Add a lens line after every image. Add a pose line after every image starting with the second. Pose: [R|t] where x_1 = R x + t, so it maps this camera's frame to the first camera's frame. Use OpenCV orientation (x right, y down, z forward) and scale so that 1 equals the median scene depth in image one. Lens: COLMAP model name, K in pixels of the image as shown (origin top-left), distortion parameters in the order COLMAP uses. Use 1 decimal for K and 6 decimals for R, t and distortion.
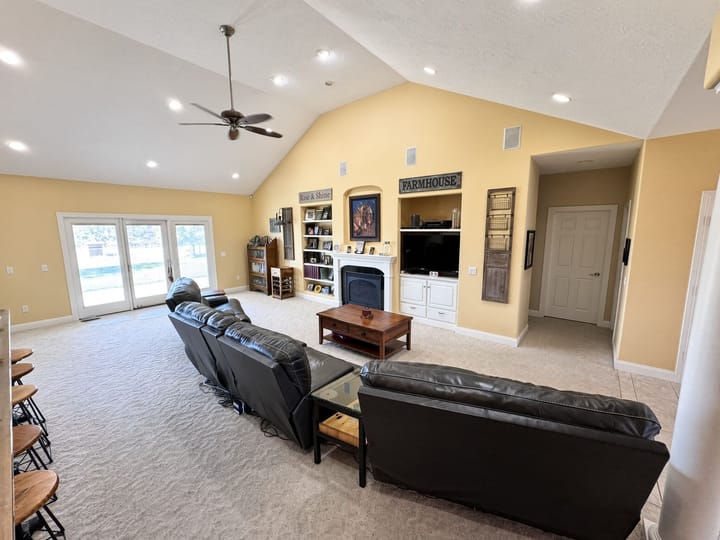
lens RADIAL K [[288.9, 0, 360.2], [0, 288.9, 268.9], [0, 0, 1]] dist [-0.015676, -0.000327]
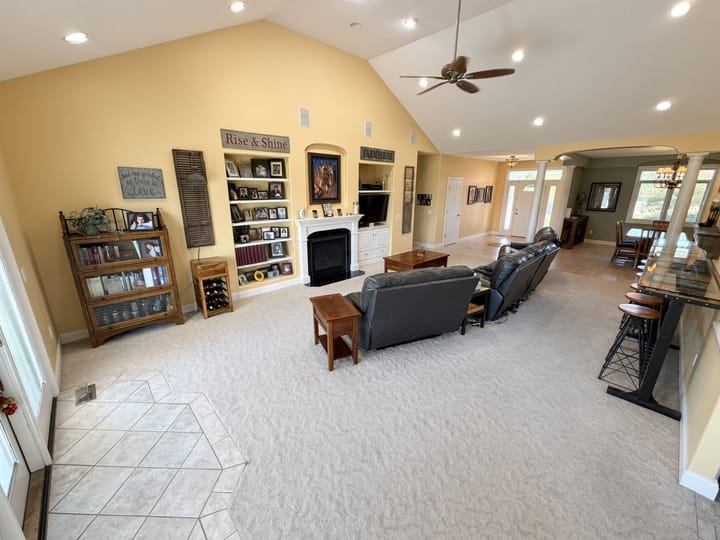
lens RADIAL K [[288.9, 0, 360.2], [0, 288.9, 271.2], [0, 0, 1]] dist [-0.015676, -0.000327]
pose [[0.118837, -0.271705, 0.955015, -0.968990], [0.134956, 0.957325, 0.255569, -0.112057], [-0.983699, 0.098514, 0.150434, 0.771354]]
